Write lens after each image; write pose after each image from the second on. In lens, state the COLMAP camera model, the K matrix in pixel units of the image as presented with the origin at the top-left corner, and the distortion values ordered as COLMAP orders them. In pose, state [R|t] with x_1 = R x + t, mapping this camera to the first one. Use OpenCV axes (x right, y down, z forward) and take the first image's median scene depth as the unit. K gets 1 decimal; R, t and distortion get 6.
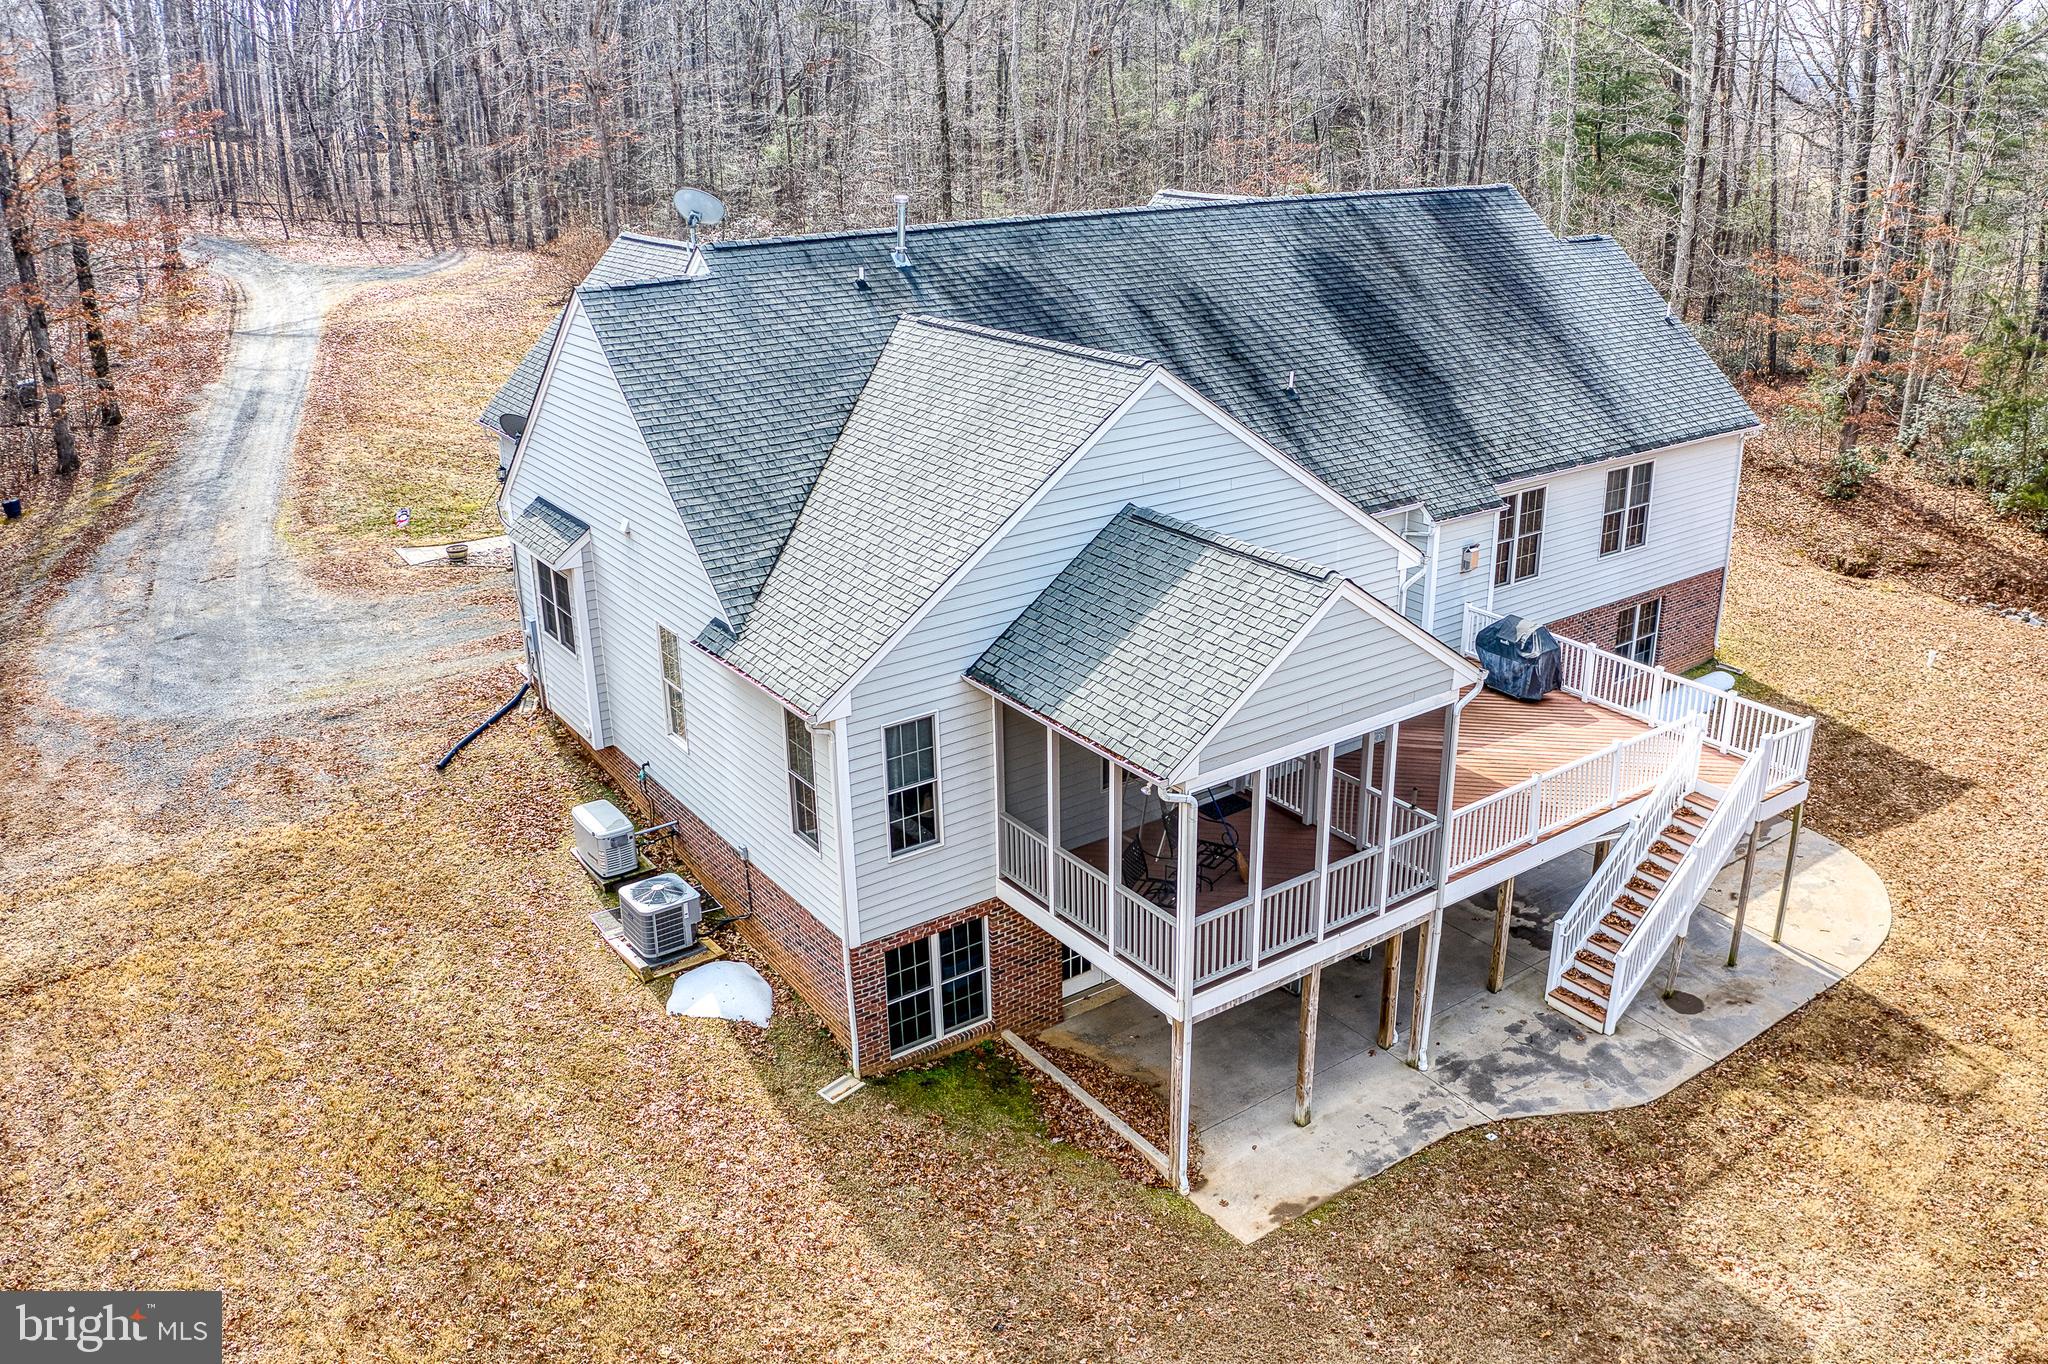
lens RADIAL K [[1595.1, 0, 1024.0], [0, 1595.1, 682.0], [0, 0, 1]] dist [-0.138492, -0.001494]
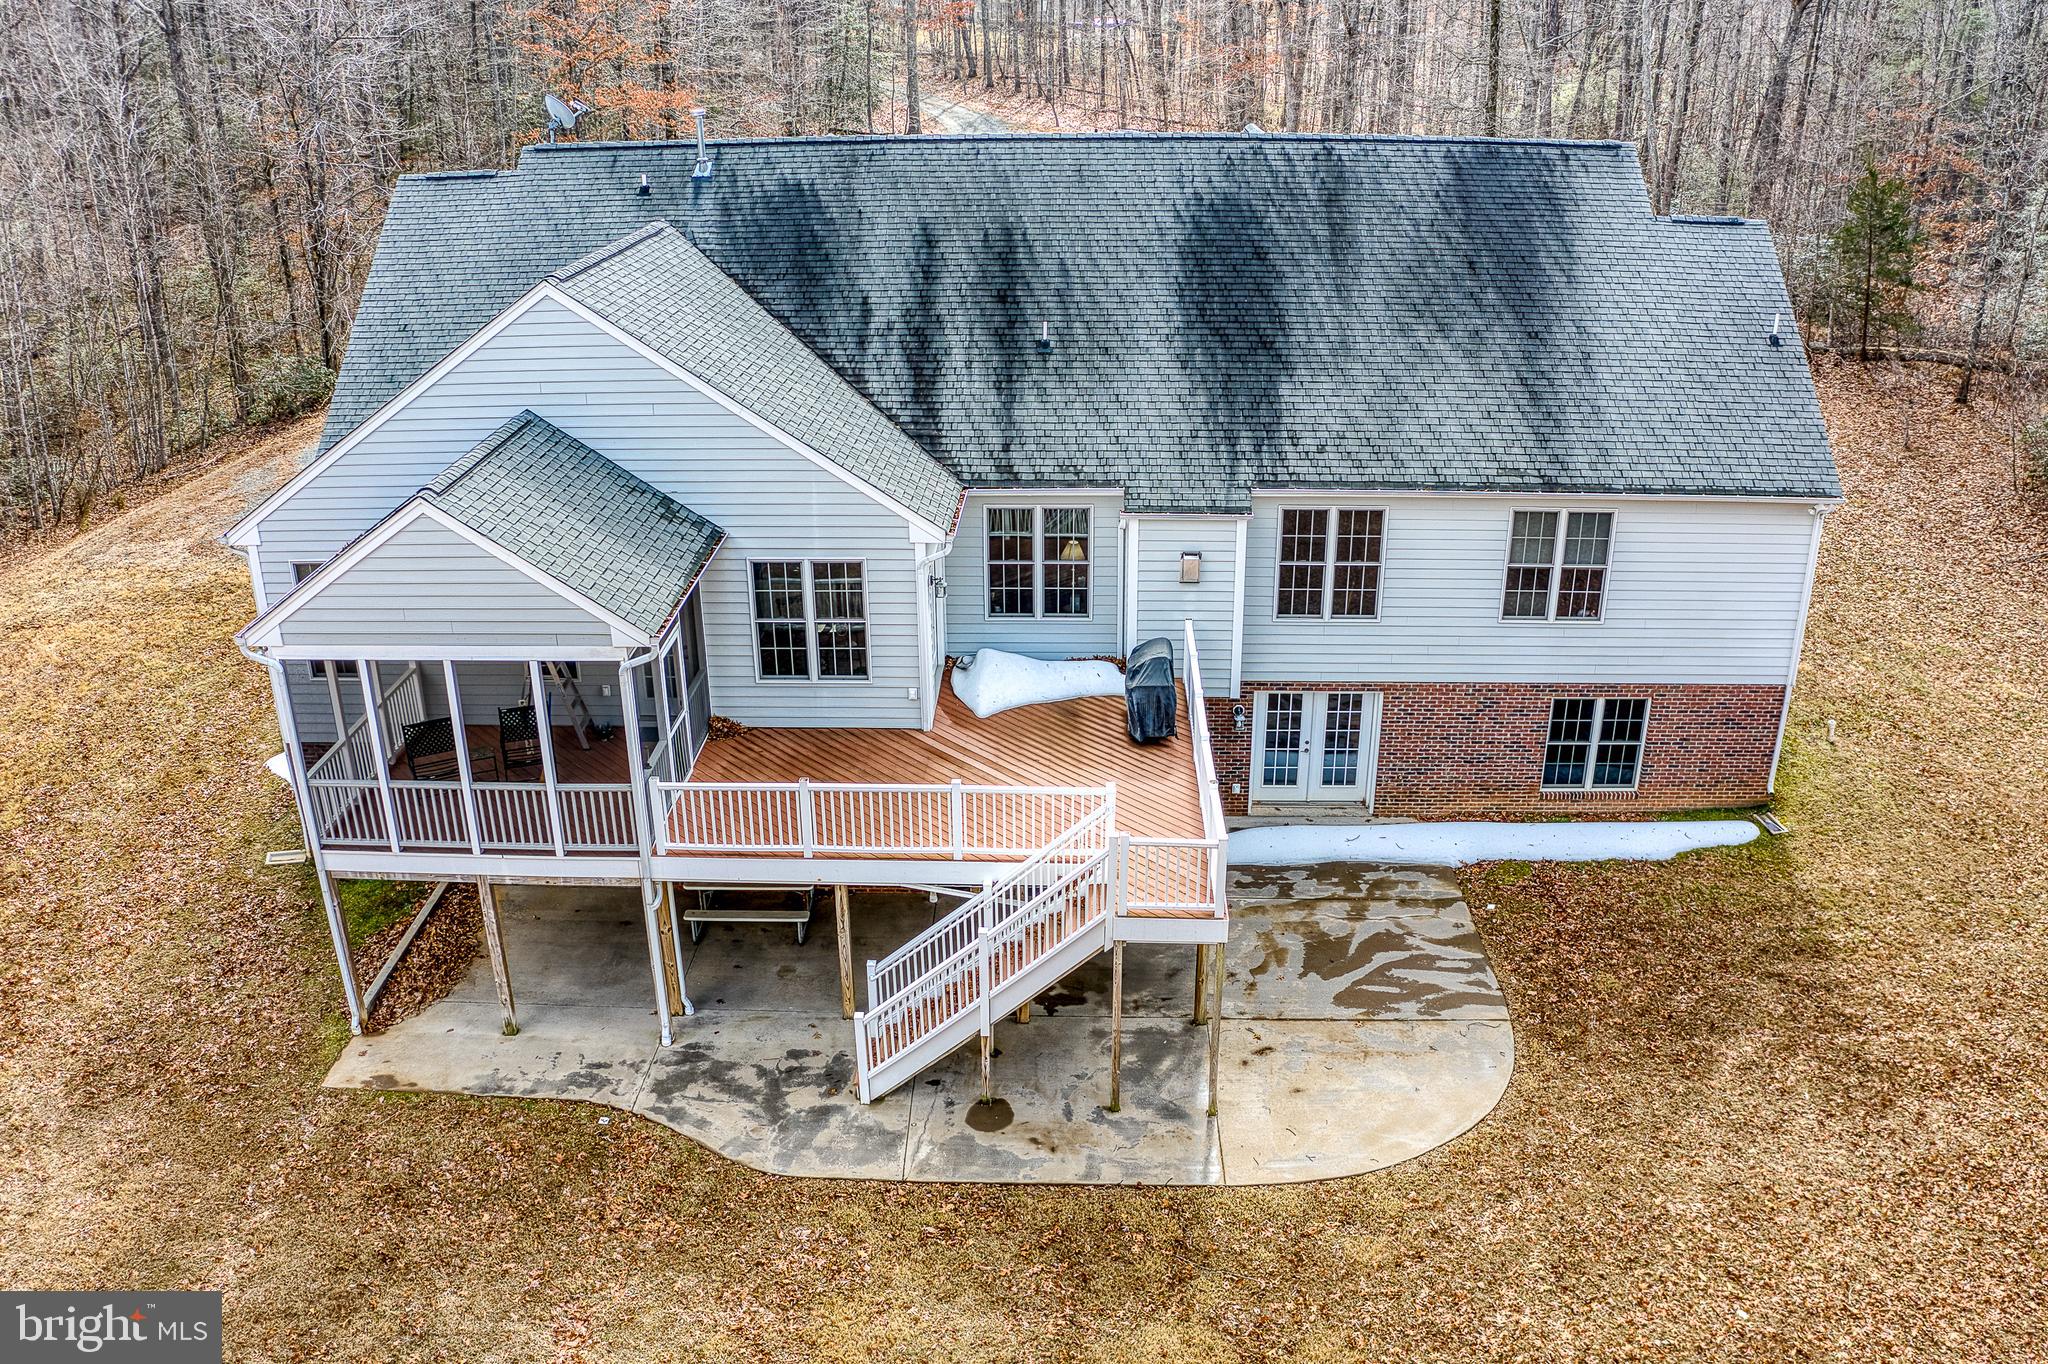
lens RADIAL K [[1595.1, 0, 1024.0], [0, 1595.1, 682.0], [0, 0, 1]] dist [-0.138492, -0.001494]
pose [[0.797903, 0.248542, -0.549160, 0.696579], [-0.224146, 0.968046, 0.112452, -0.095216], [0.559562, 0.033366, 0.828117, 0.249985]]
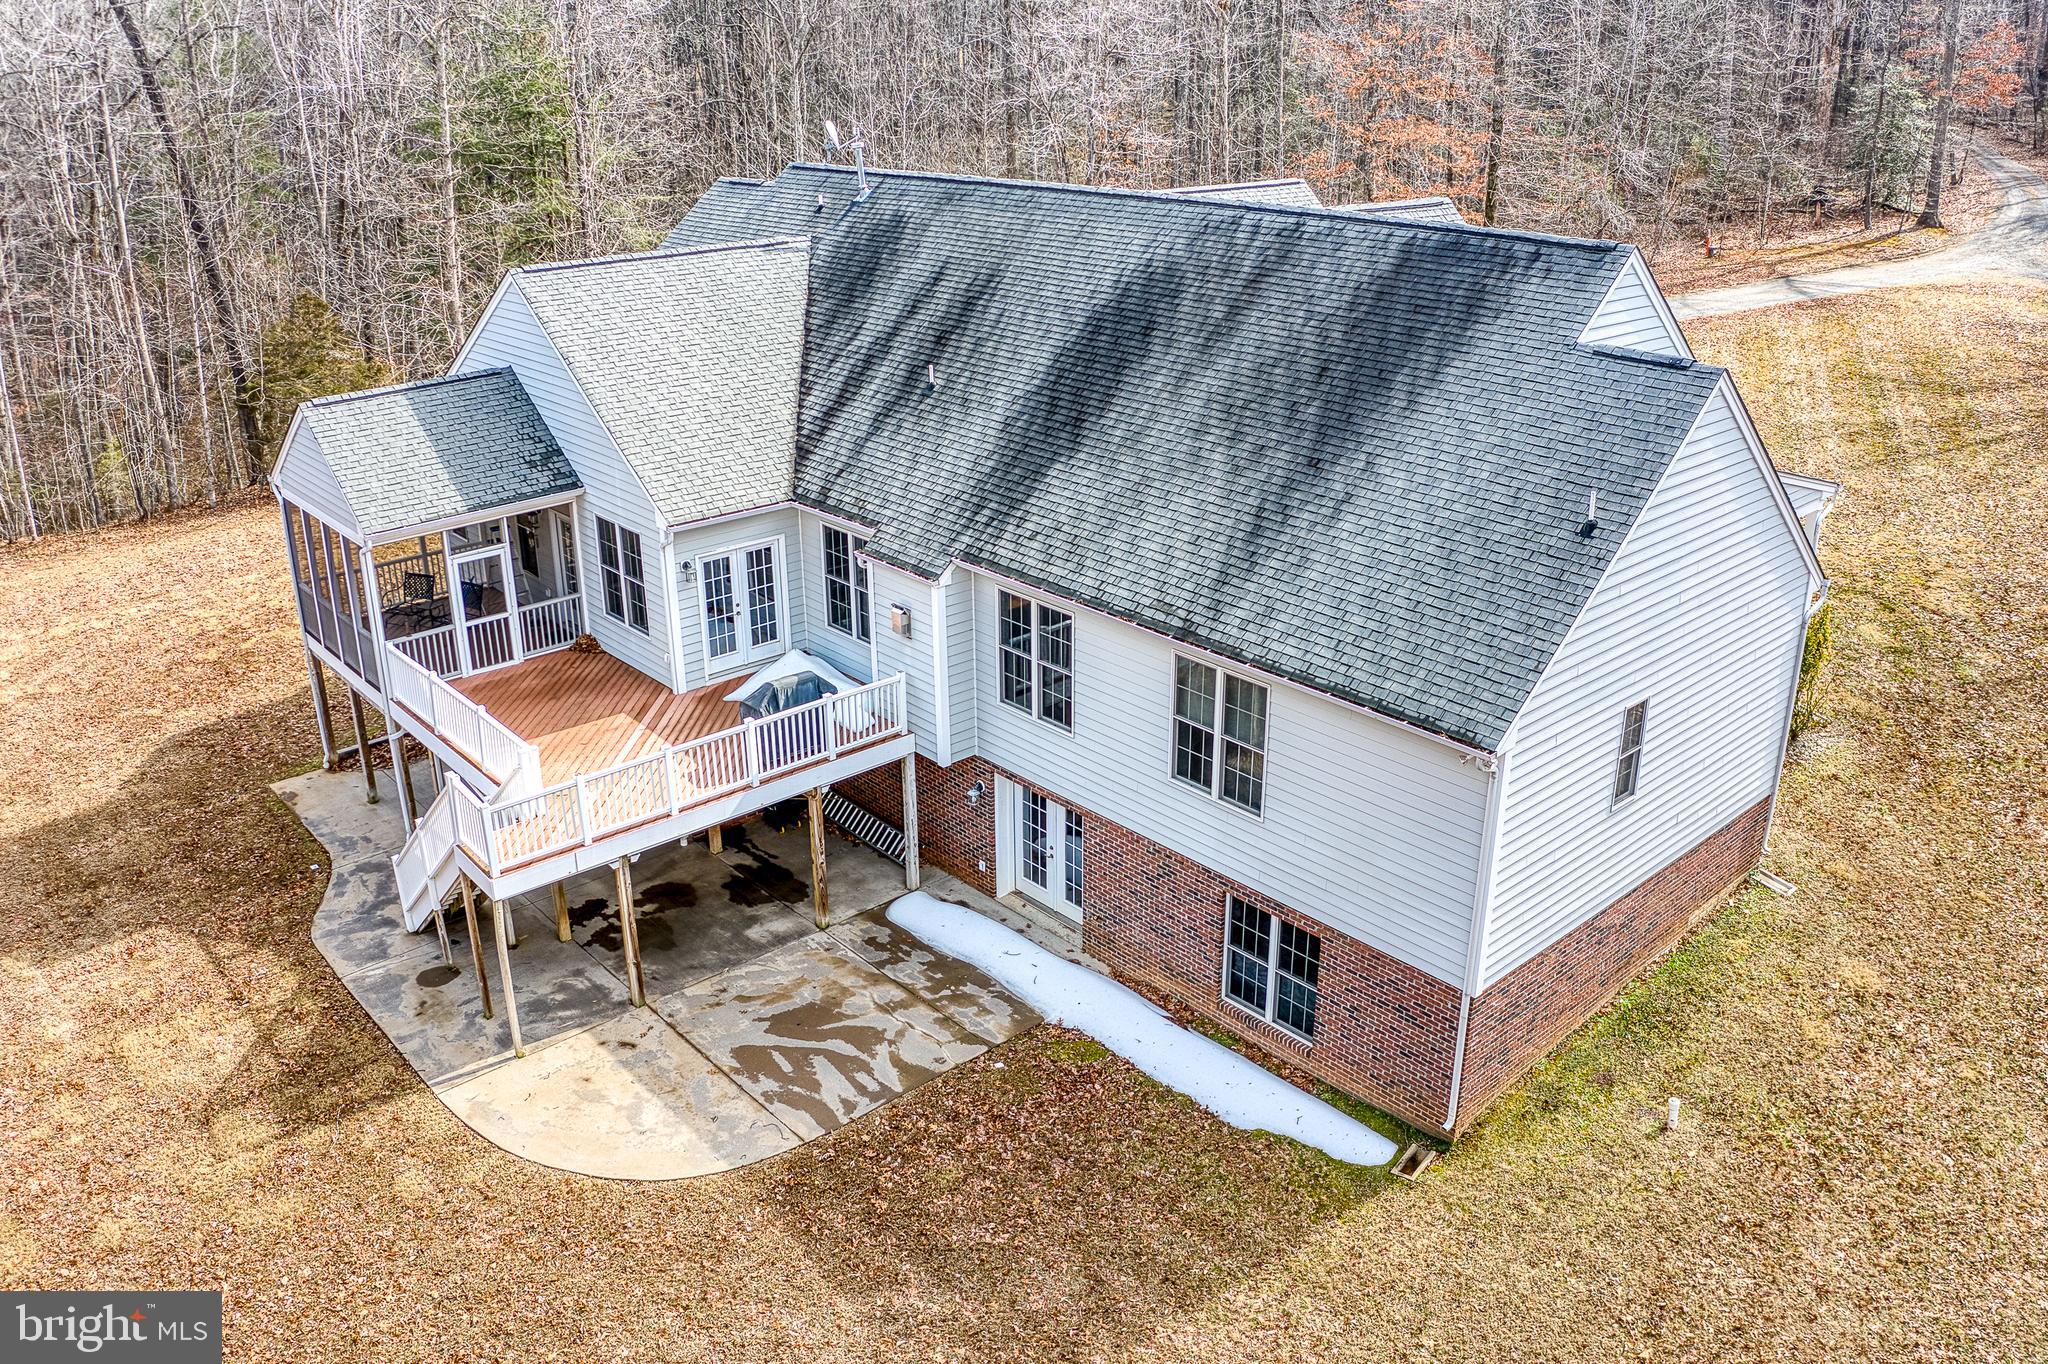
lens RADIAL K [[1595.1, 0, 1024.0], [0, 1595.1, 682.0], [0, 0, 1]] dist [-0.138492, -0.001494]
pose [[0.111630, 0.394162, -0.912236, 1.088238], [-0.355865, 0.872952, 0.333640, -0.360032], [0.927846, 0.287388, 0.237716, 0.870219]]
